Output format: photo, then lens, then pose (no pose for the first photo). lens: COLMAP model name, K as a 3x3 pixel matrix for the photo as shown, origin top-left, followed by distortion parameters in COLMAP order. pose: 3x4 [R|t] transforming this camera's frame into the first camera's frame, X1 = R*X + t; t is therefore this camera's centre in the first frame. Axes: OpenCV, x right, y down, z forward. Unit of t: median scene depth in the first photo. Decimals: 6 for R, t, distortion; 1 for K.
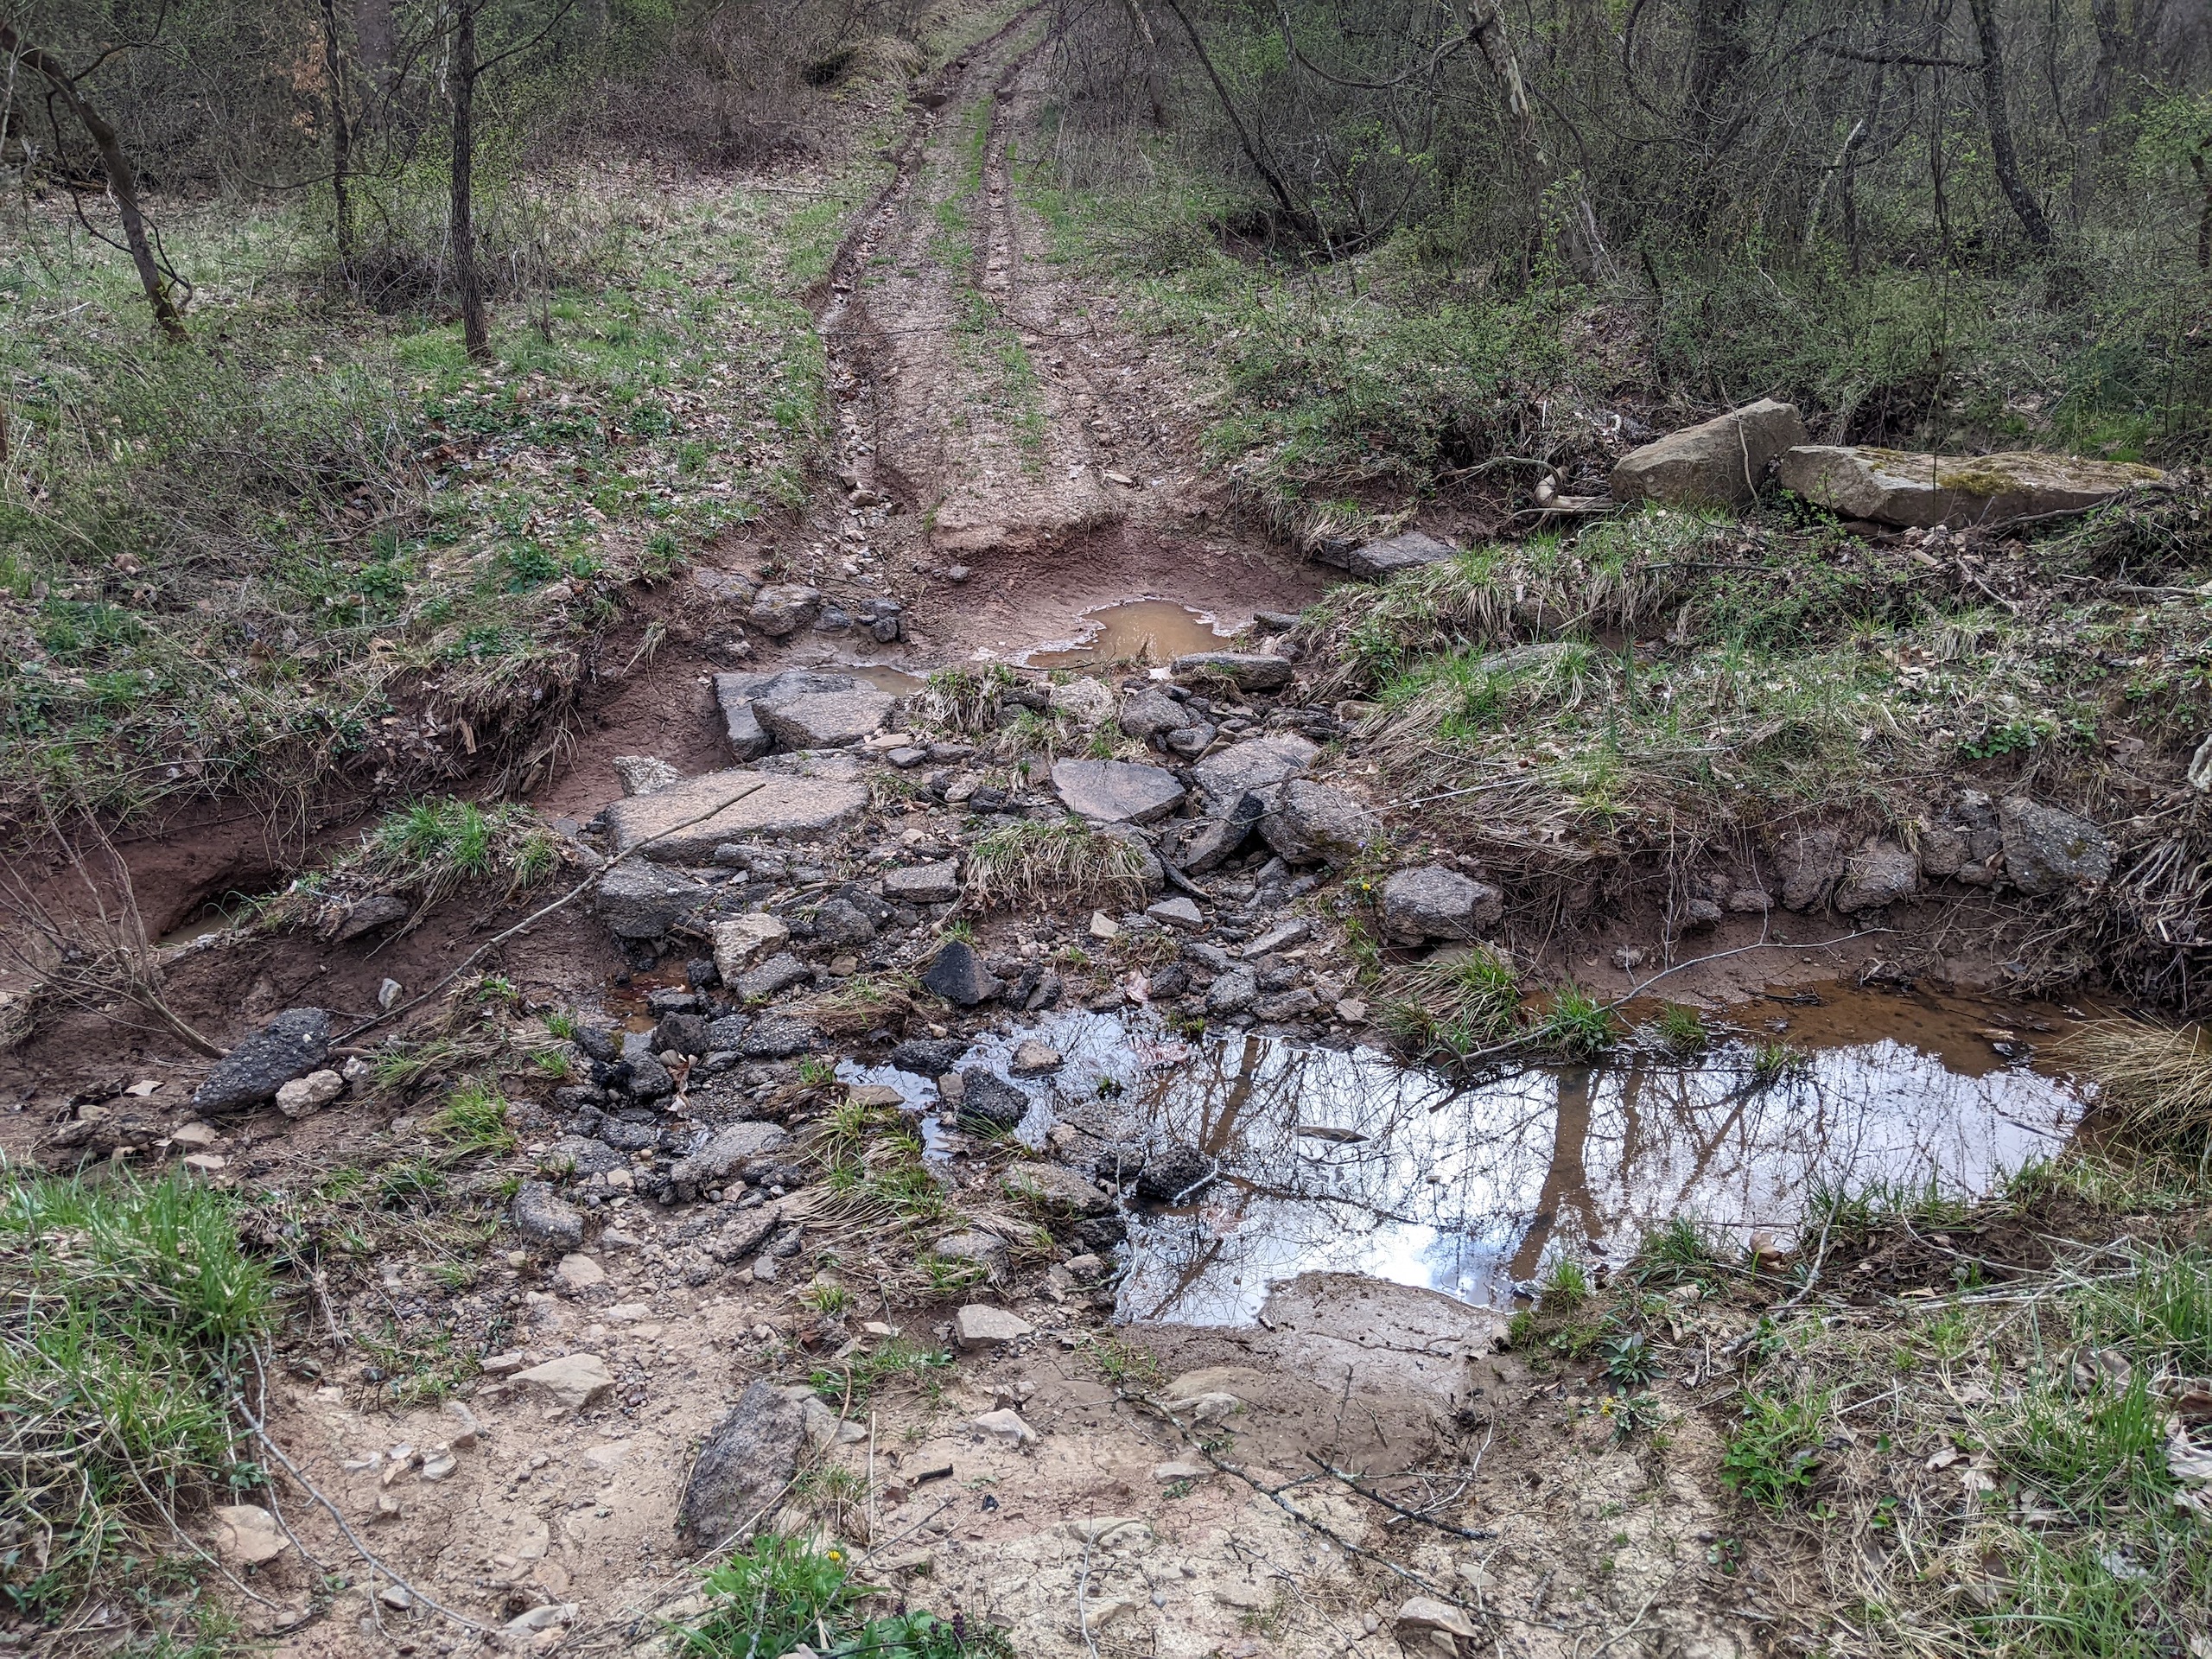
lens RADIAL K [[1773.1, 0, 1104.7], [0, 1773.1, 832.0], [0, 0, 1]] dist [0.032135, -0.046538]
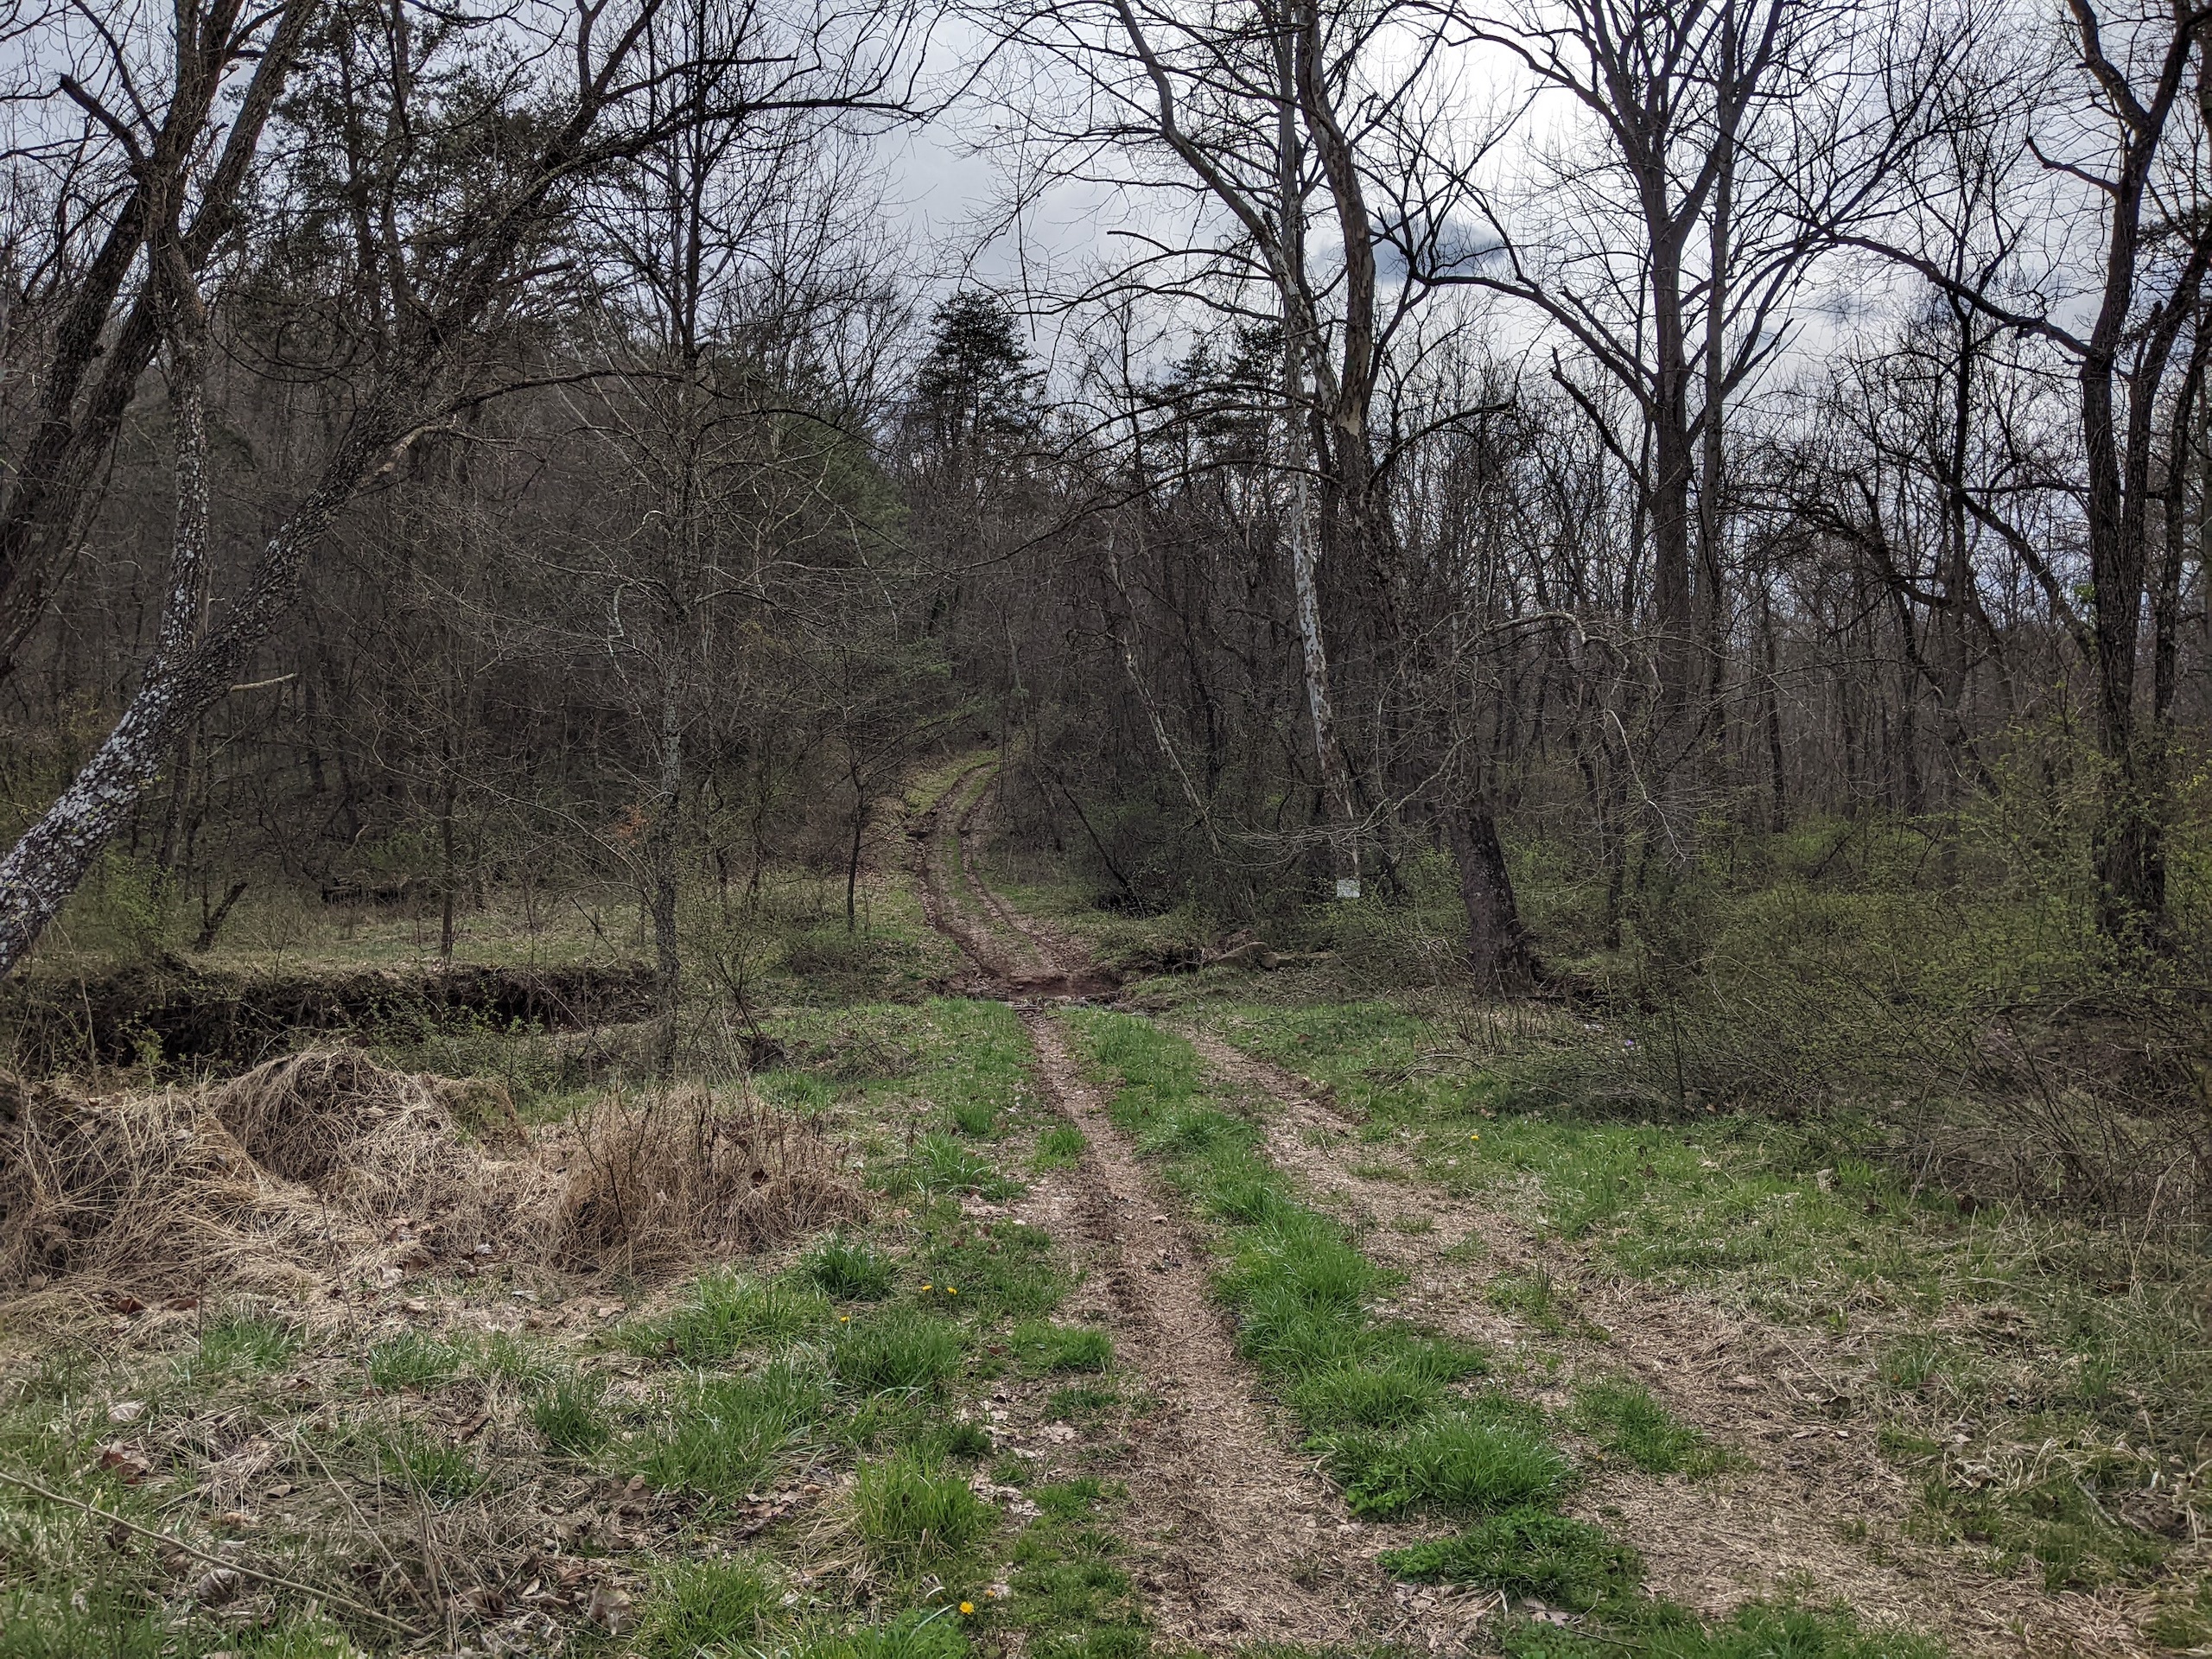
lens RADIAL K [[1773.1, 0, 1106.0], [0, 1773.1, 832.7], [0, 0, 1]] dist [0.032135, -0.046538]
pose [[0.997999, -0.009082, 0.062580, -0.050983], [0.031494, 0.929546, -0.367358, 0.337458], [-0.054835, 0.368594, 0.927972, -0.924683]]
